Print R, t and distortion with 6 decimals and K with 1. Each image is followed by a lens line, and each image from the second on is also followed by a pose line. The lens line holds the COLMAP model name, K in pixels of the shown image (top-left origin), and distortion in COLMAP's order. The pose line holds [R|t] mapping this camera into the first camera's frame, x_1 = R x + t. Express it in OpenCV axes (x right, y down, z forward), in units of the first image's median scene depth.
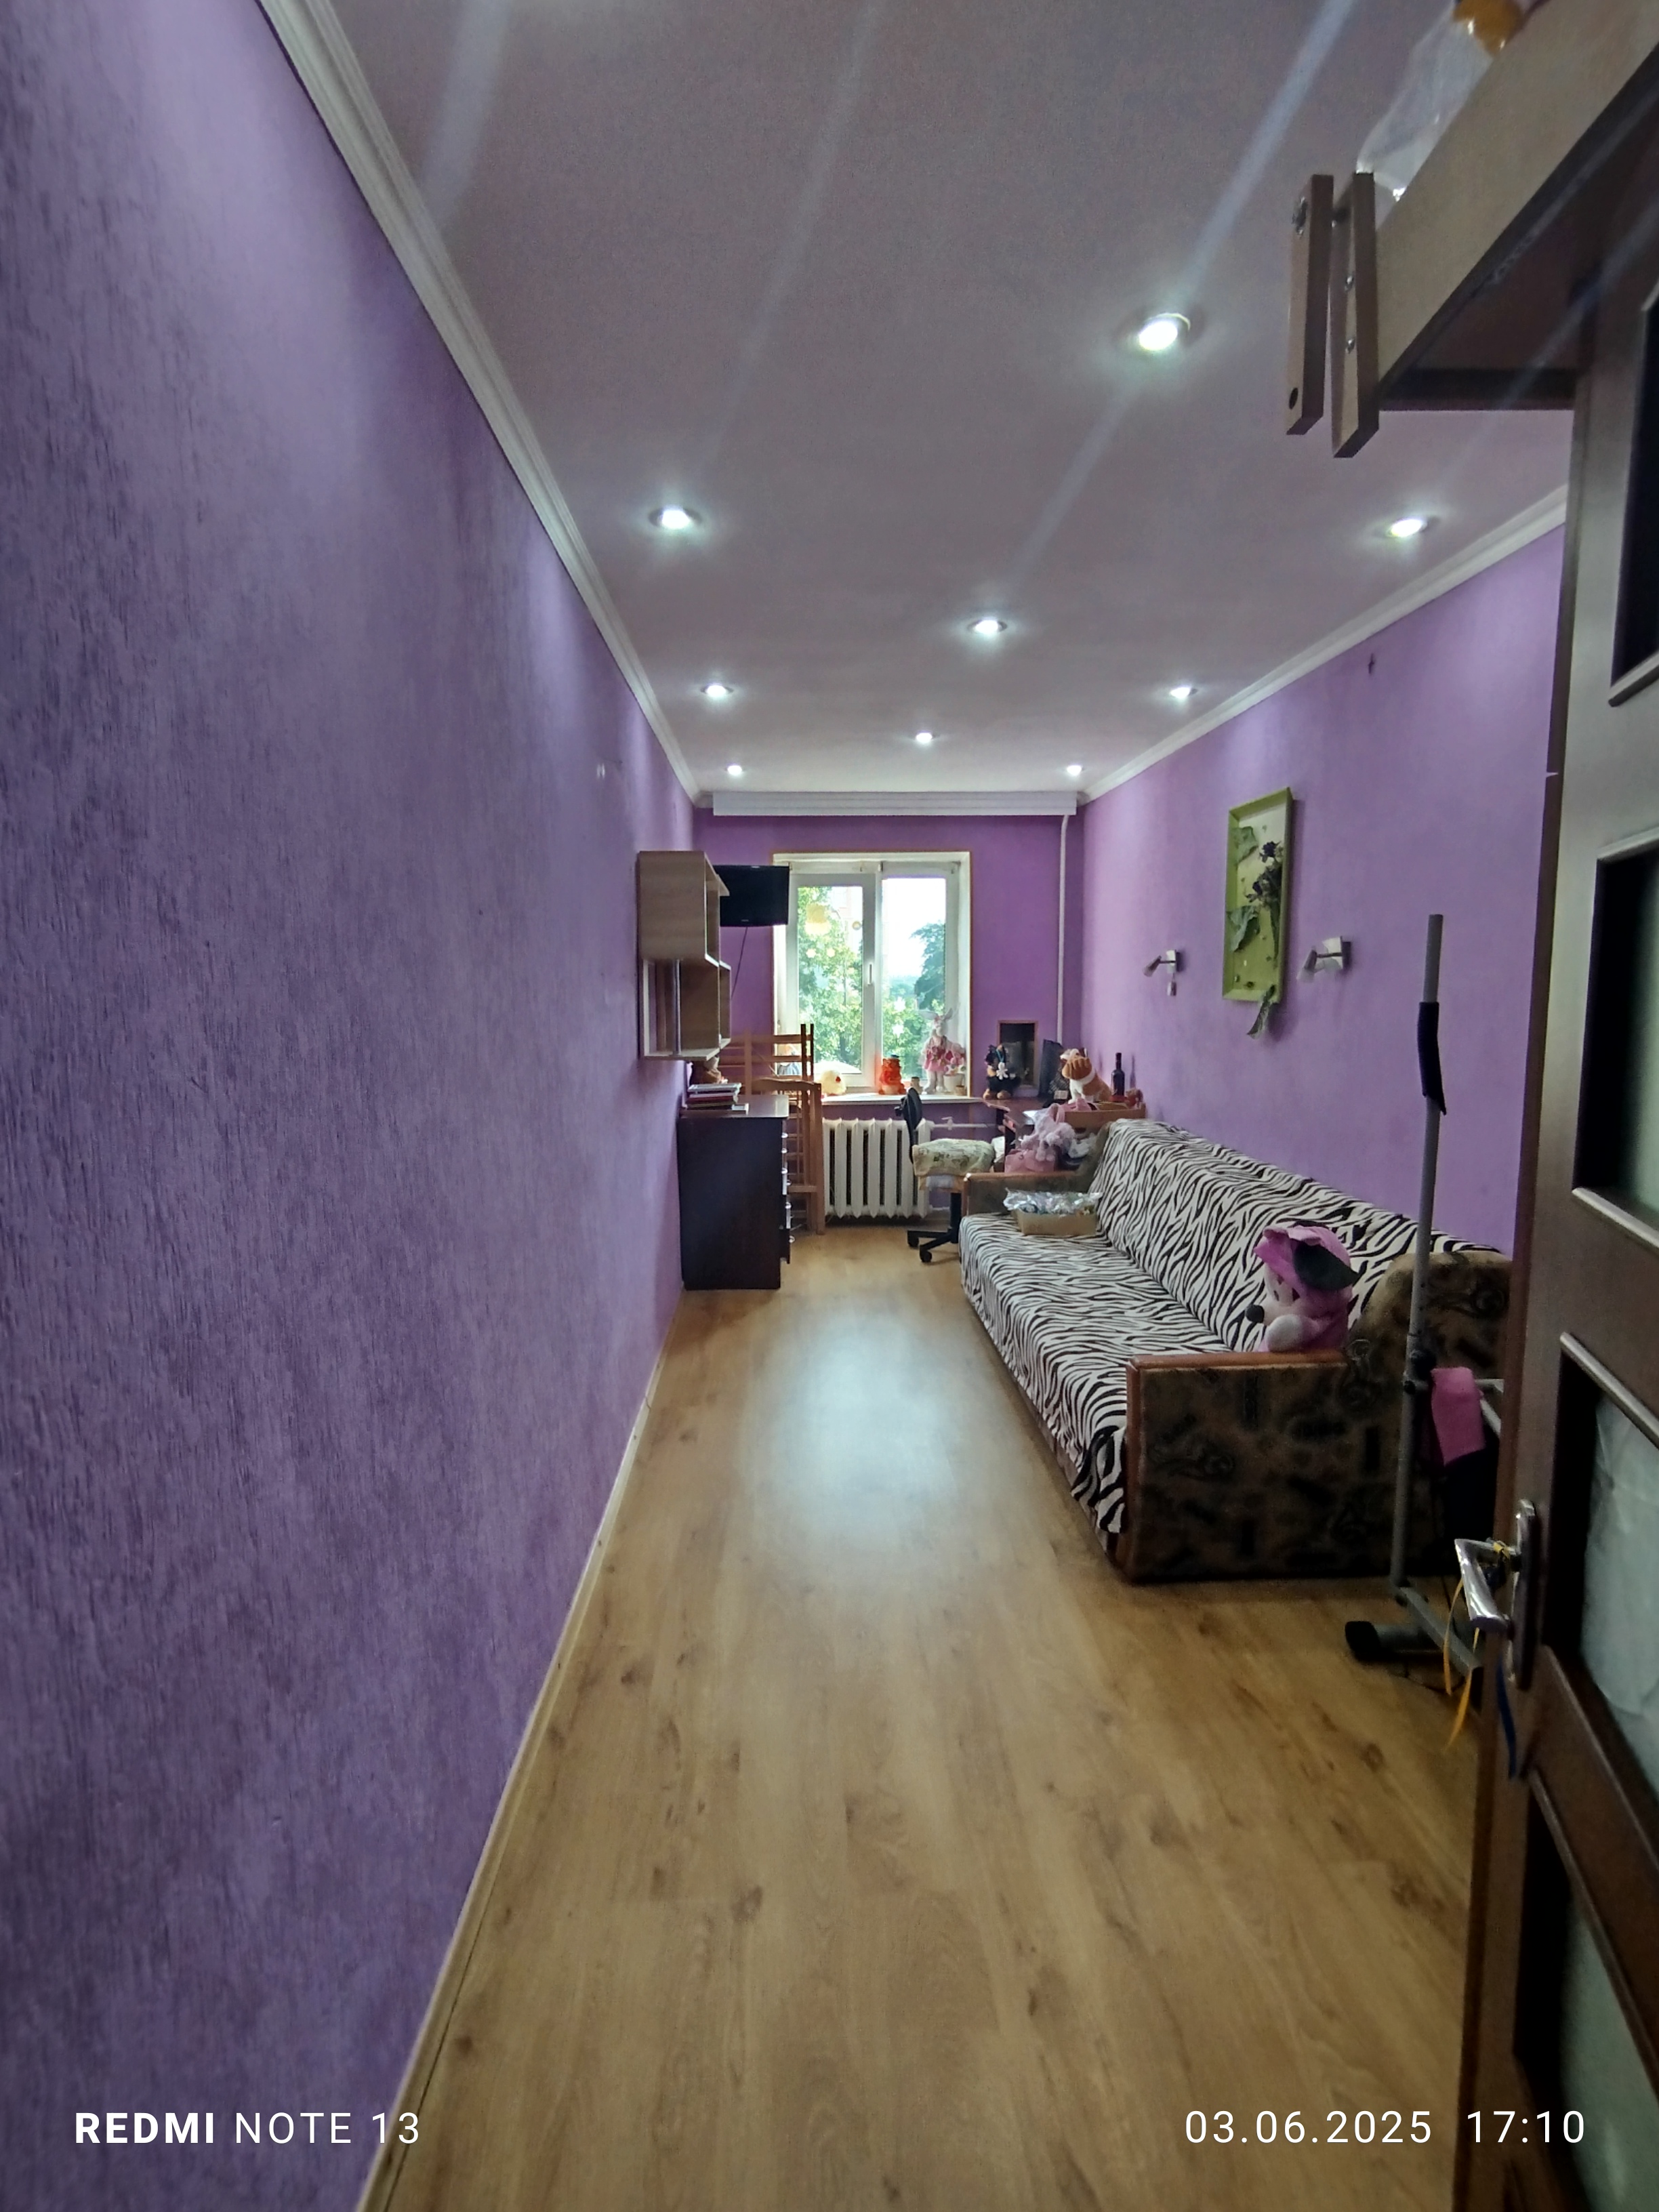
lens RADIAL K [[1013.0, 0, 823.6], [0, 1013.0, 1093.9], [0, 0, 1]] dist [-0.051017, 0.019754]
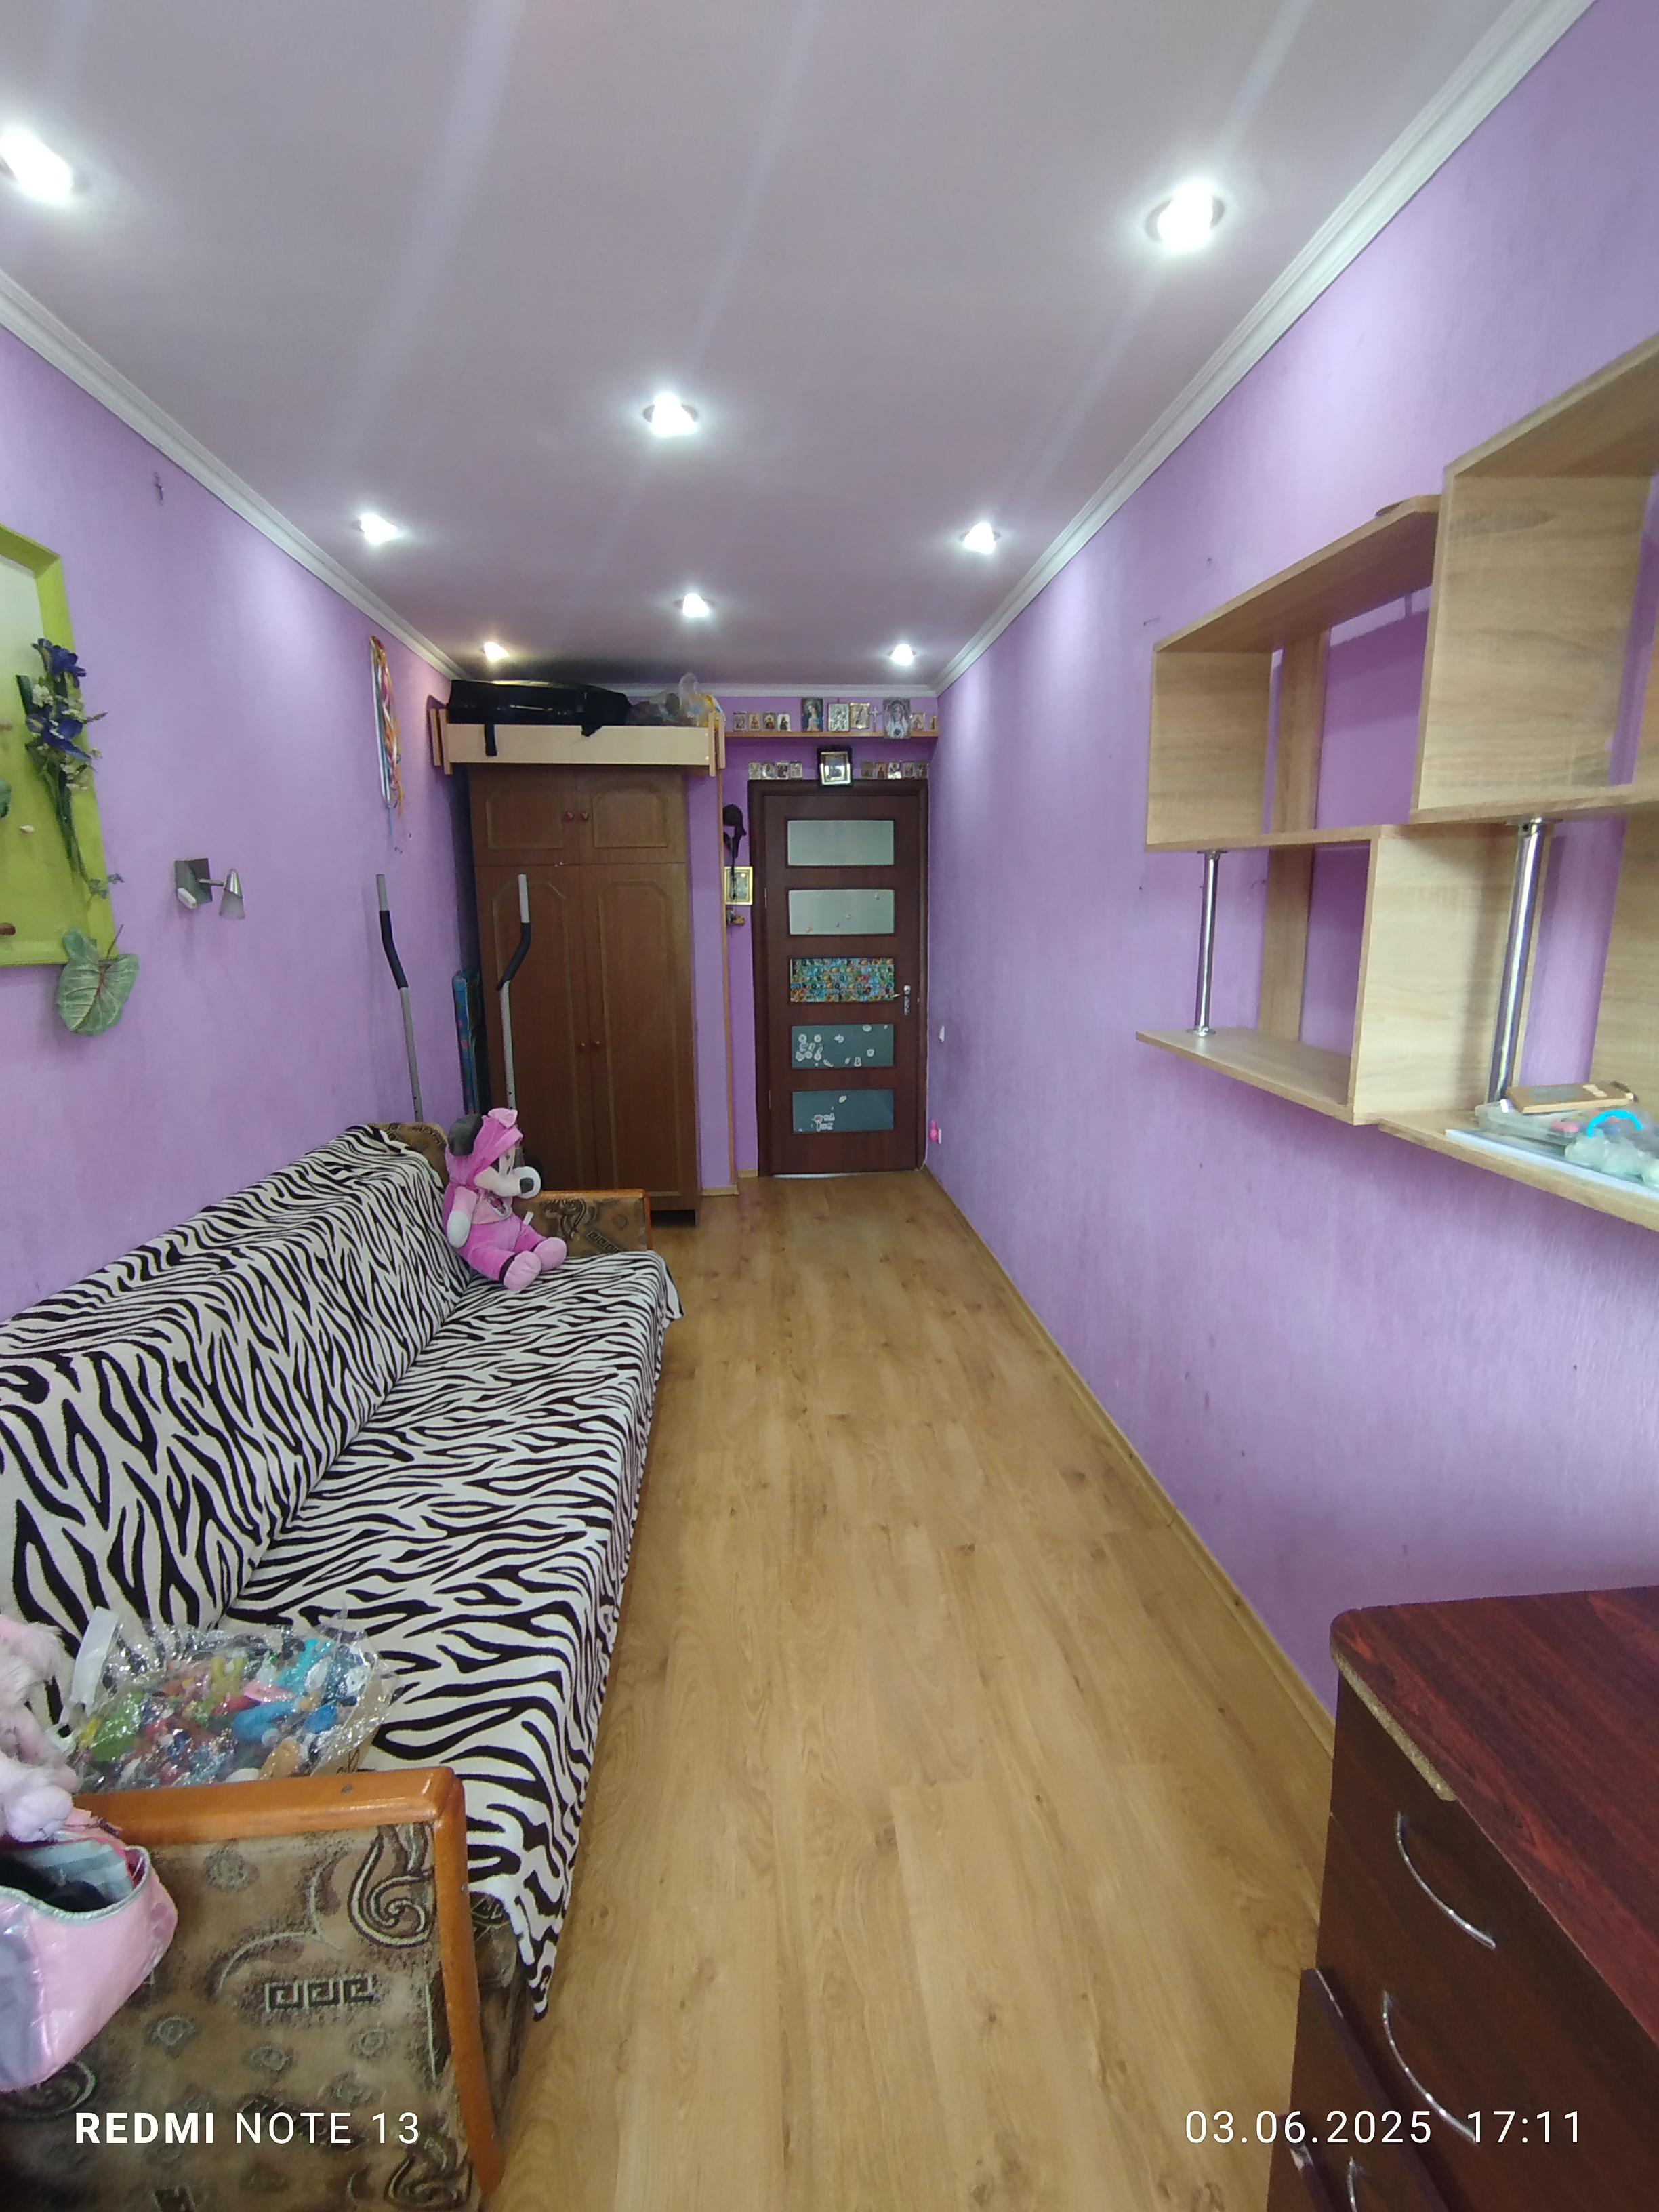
lens RADIAL K [[1013.0, 0, 823.6], [0, 1013.0, 1093.9], [0, 0, 1]] dist [-0.051017, 0.019754]
pose [[-0.997526, 0.025992, -0.065322, 0.115319], [0.006270, 0.958335, 0.285578, -0.181072], [0.070023, 0.284462, -0.956127, 1.593223]]
